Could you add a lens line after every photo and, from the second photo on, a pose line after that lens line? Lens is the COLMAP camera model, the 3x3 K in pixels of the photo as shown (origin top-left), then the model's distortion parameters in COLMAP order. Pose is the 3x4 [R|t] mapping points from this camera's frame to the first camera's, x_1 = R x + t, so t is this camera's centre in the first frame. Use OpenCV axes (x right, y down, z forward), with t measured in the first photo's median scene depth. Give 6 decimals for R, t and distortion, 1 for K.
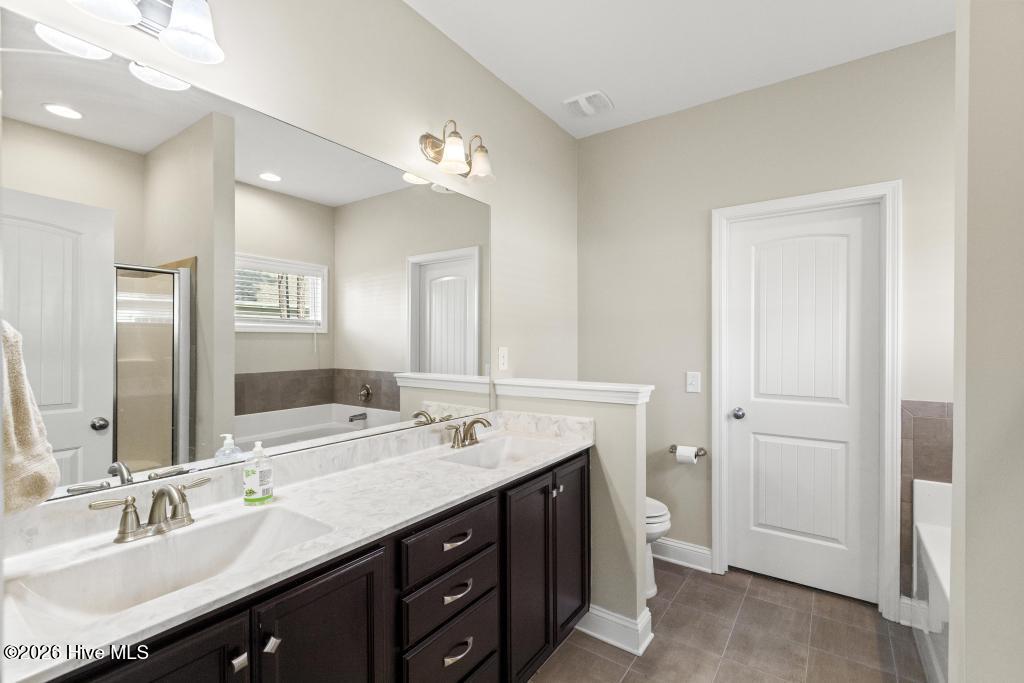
lens RADIAL K [[455.8, 0, 514.6], [0, 455.8, 351.0], [0, 0, 1]] dist [-0.003841, -0.000882]
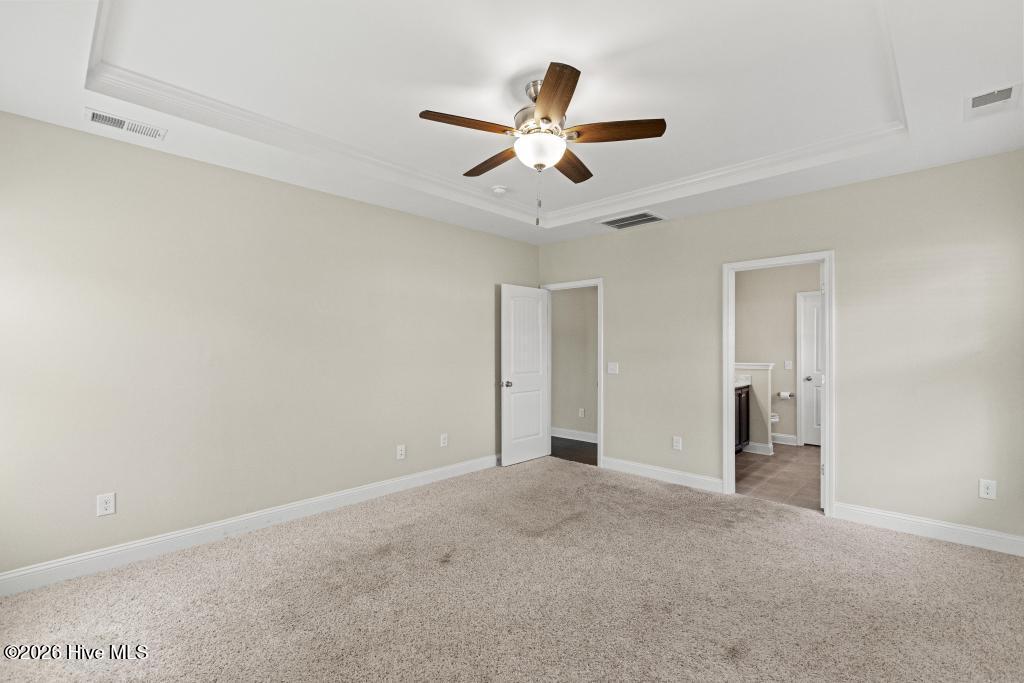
lens RADIAL K [[455.8, 0, 514.6], [0, 455.8, 351.0], [0, 0, 1]] dist [-0.003841, -0.000882]
pose [[0.988660, 0.003785, -0.150123, -0.673947], [-0.006271, 0.999851, -0.016091, 0.041494], [0.150039, 0.016850, 0.988536, -1.588693]]
